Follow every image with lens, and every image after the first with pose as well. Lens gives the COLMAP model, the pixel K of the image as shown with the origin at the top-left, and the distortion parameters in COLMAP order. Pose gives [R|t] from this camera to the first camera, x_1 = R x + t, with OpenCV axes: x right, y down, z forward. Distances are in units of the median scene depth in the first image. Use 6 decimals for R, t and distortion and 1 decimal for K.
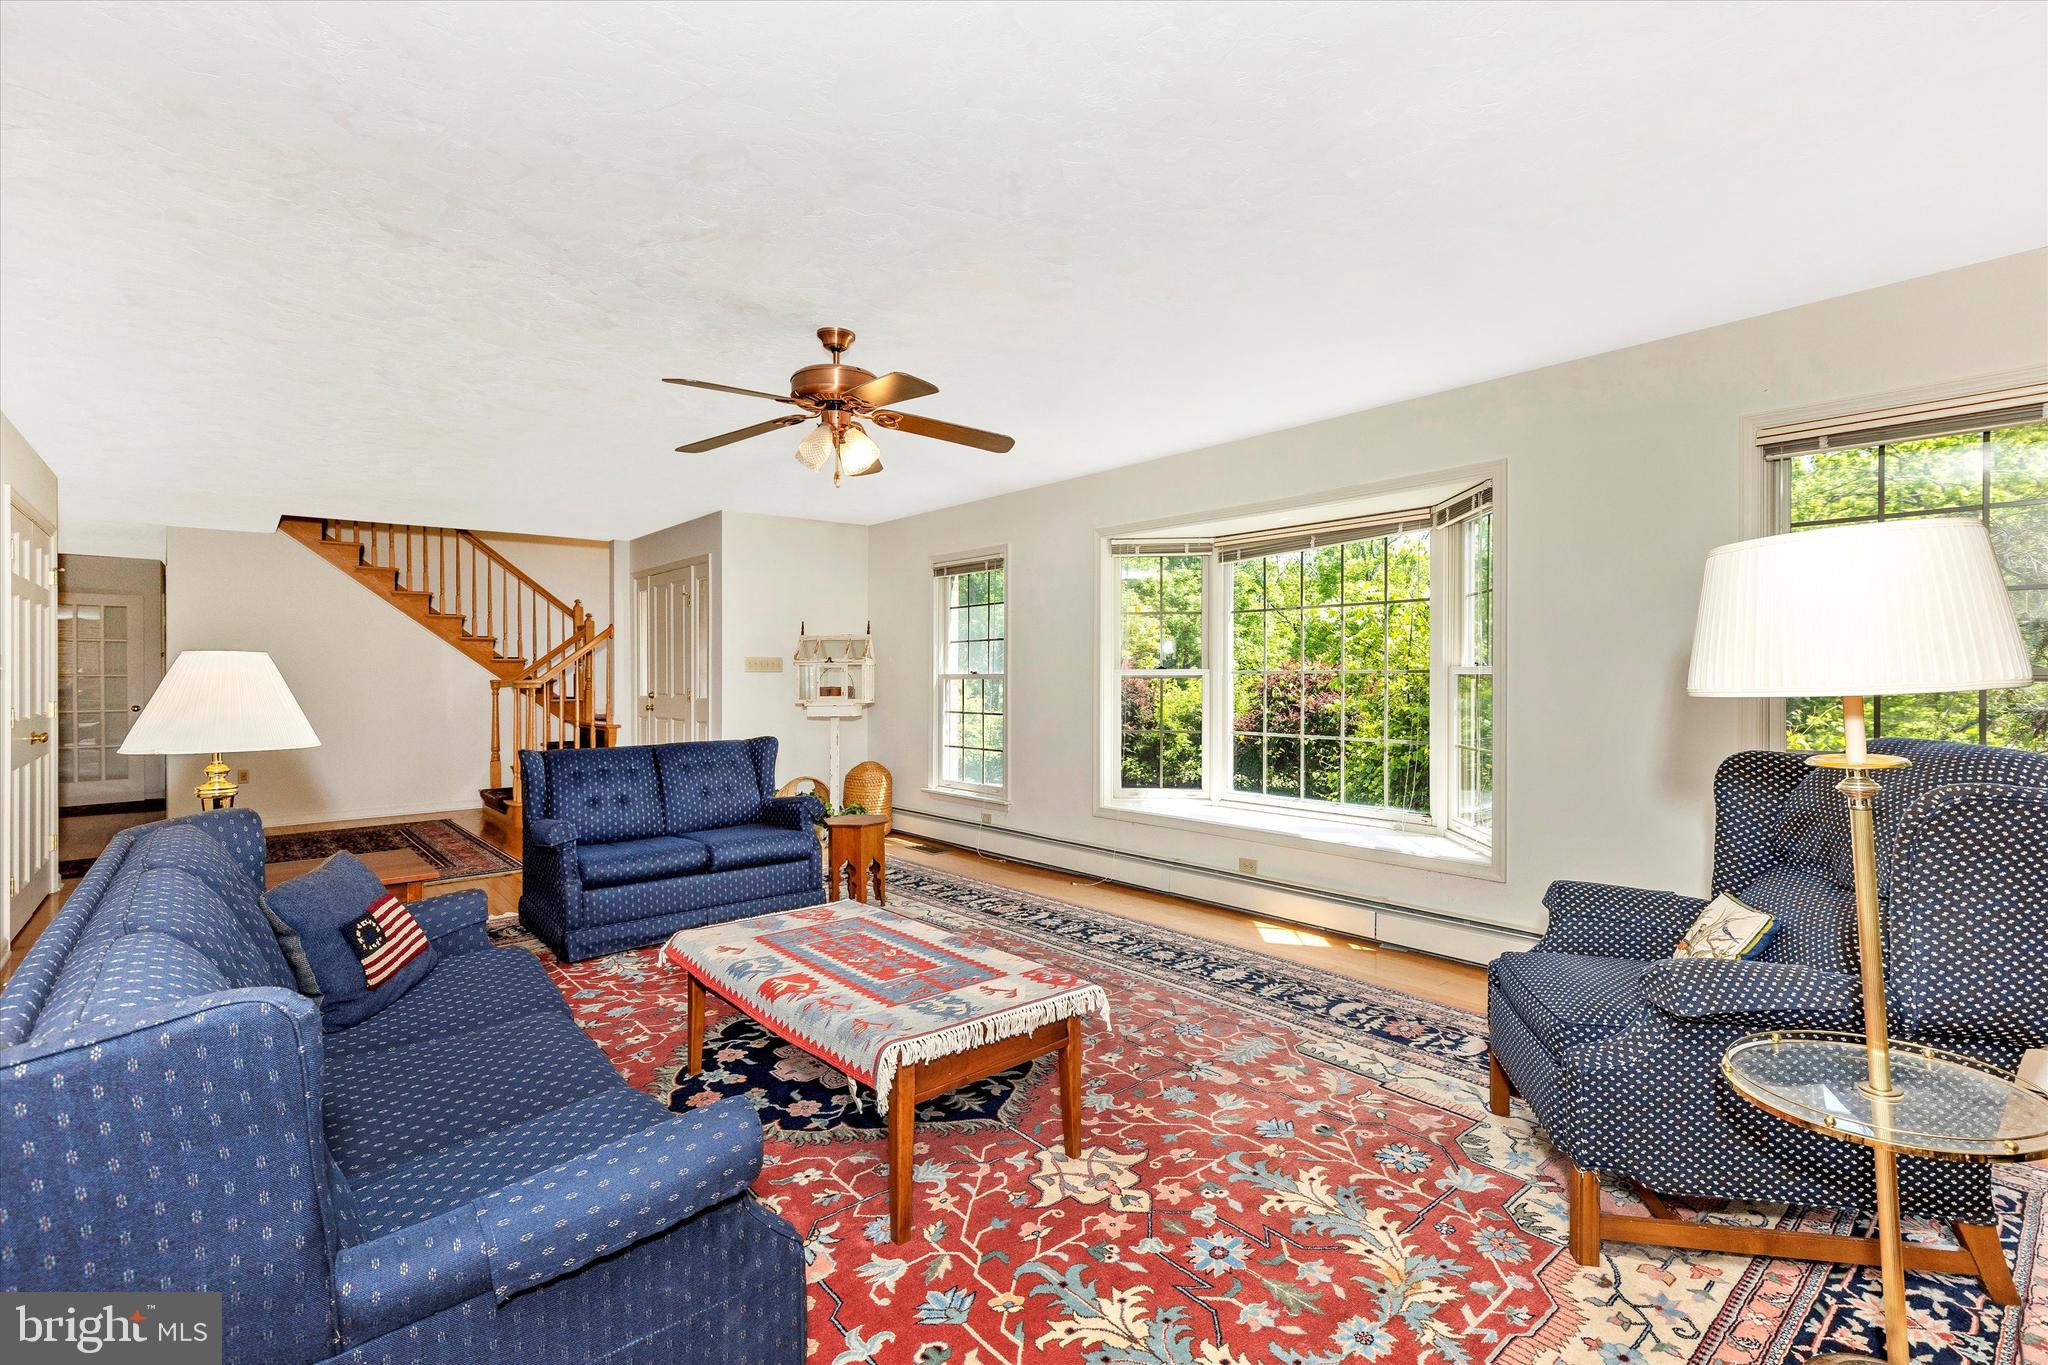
lens RADIAL K [[915.7, 0, 994.2], [0, 915.7, 673.0], [0, 0, 1]] dist [0.008895, -0.000631]
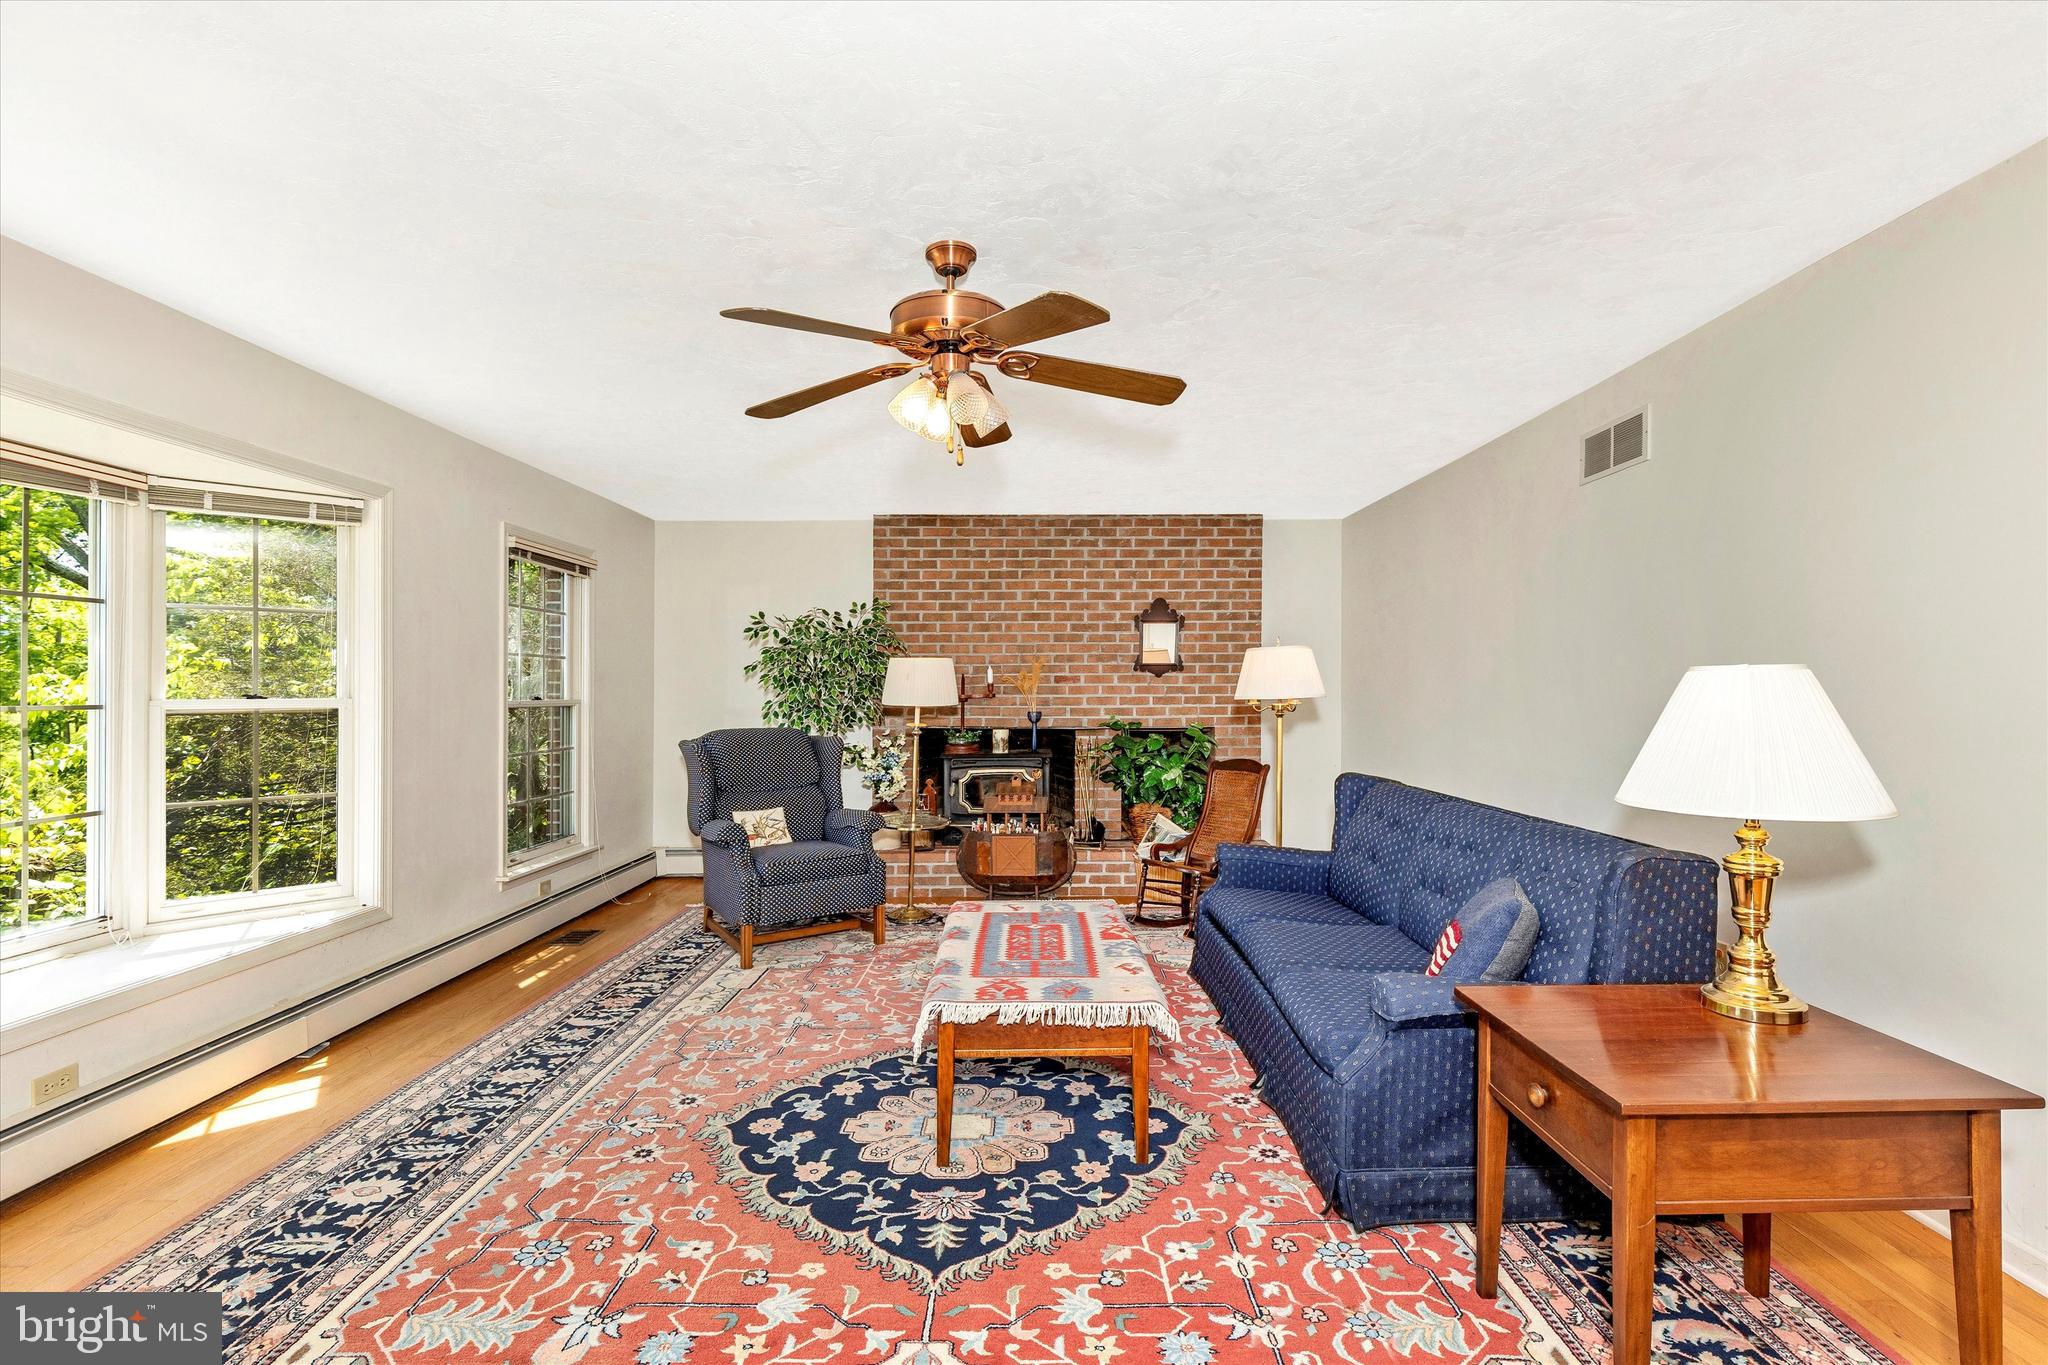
lens RADIAL K [[915.7, 0, 1071.7], [0, 915.7, 679.3], [0, 0, 1]] dist [0.008895, -0.000631]
pose [[-0.795356, 0.016769, 0.605910, -0.618022], [0.010681, 0.999850, -0.013650, -0.005174], [-0.606048, -0.004385, -0.795416, 1.327031]]
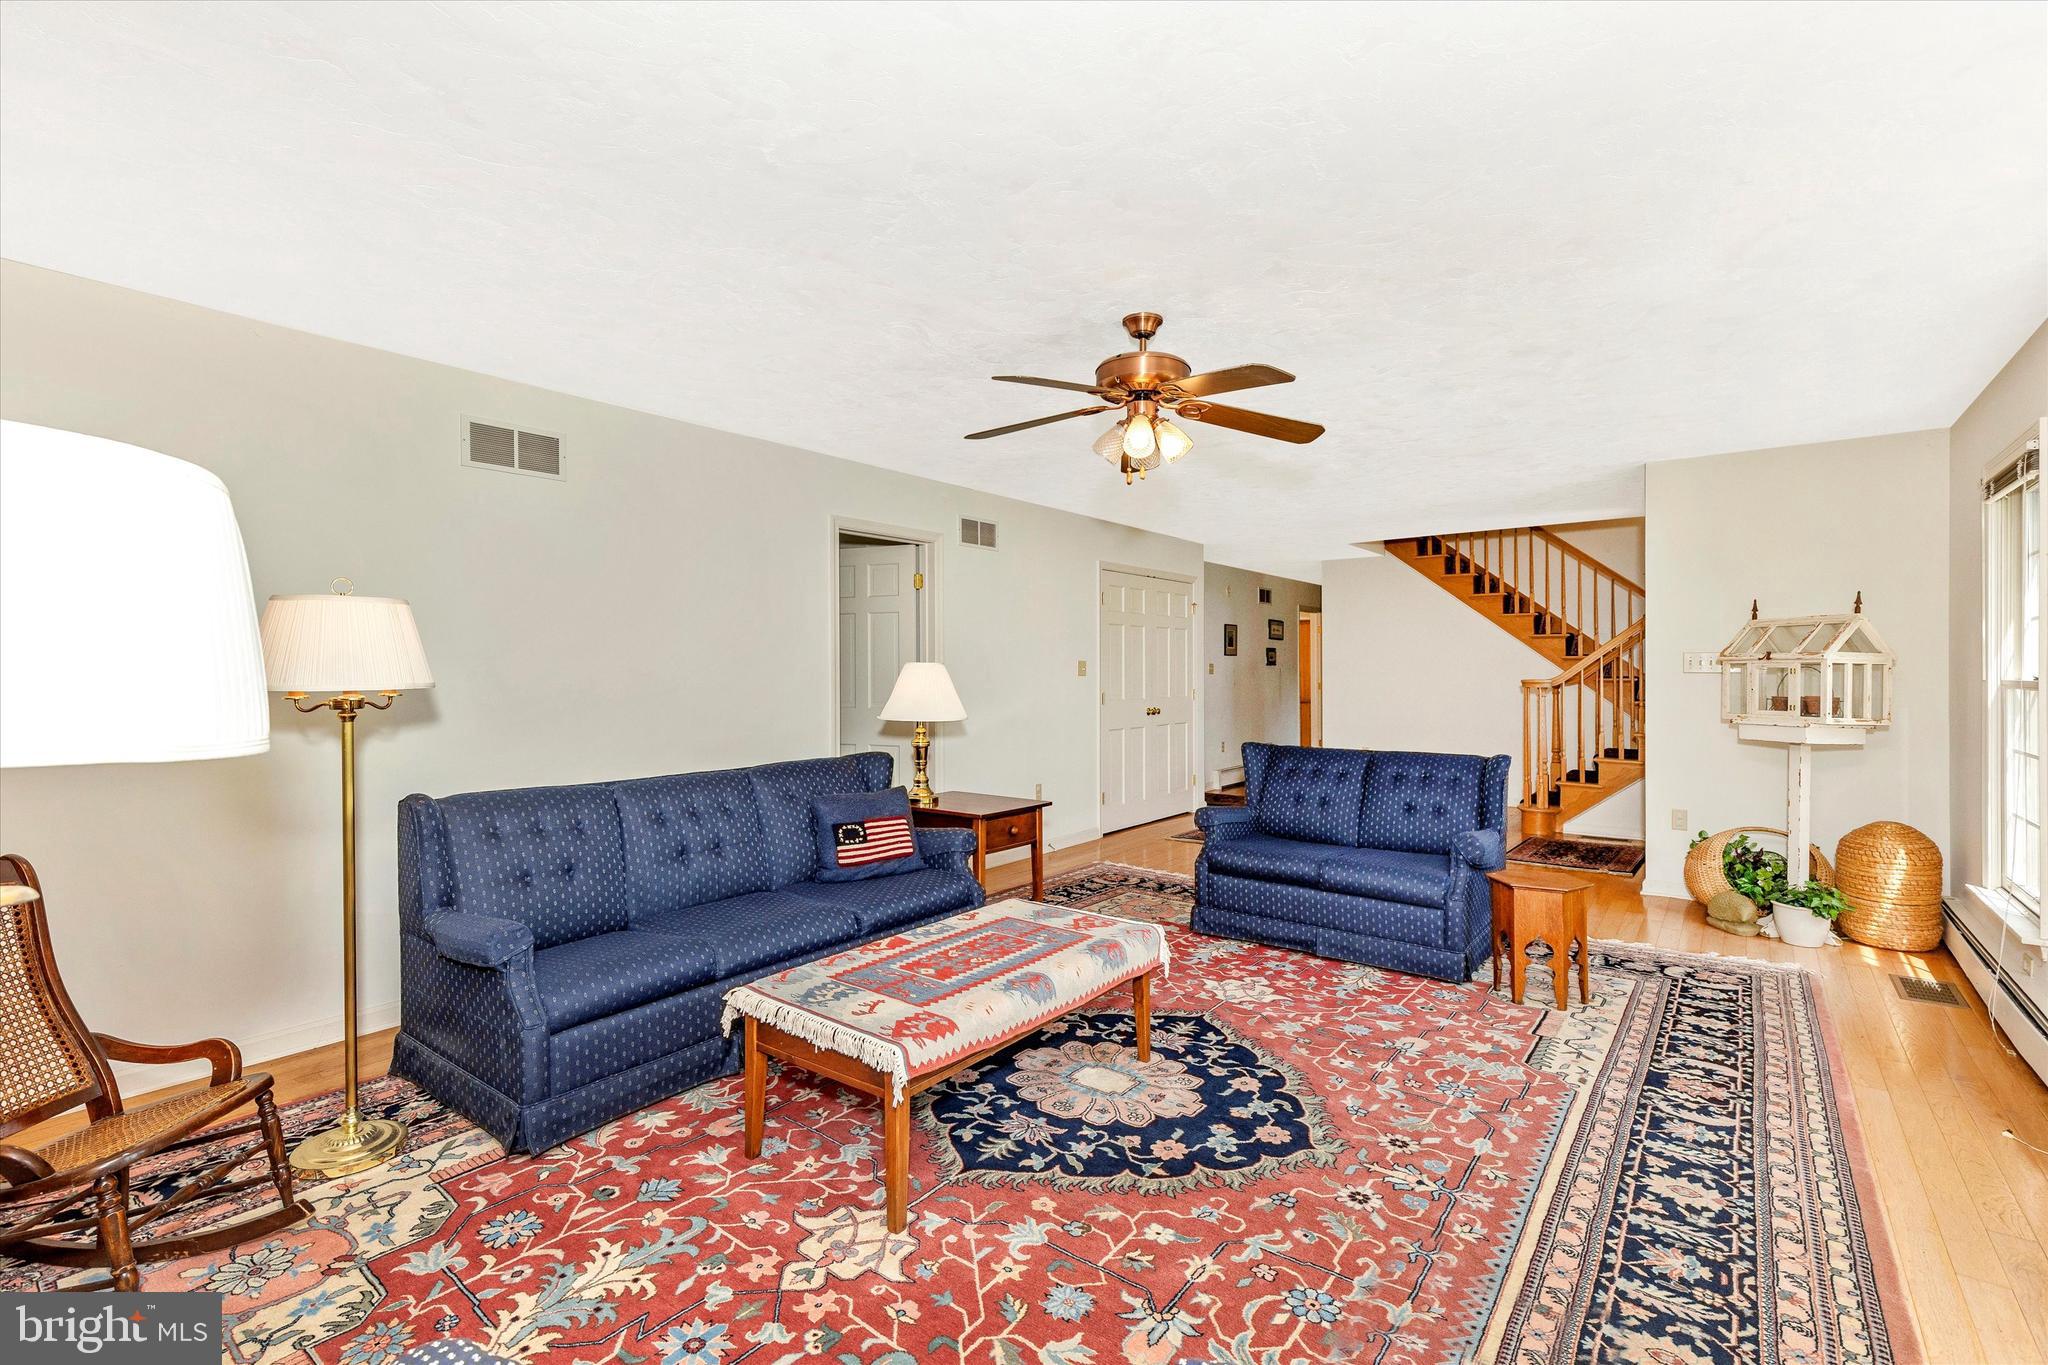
lens RADIAL K [[915.7, 0, 1034.6], [0, 915.7, 680.6], [0, 0, 1]] dist [0.008895, -0.000631]
pose [[0.225286, 0.014499, -0.974185, 0.610082], [-0.001288, 0.999893, 0.014584, -0.009359], [0.974292, -0.002031, 0.225281, 0.586351]]
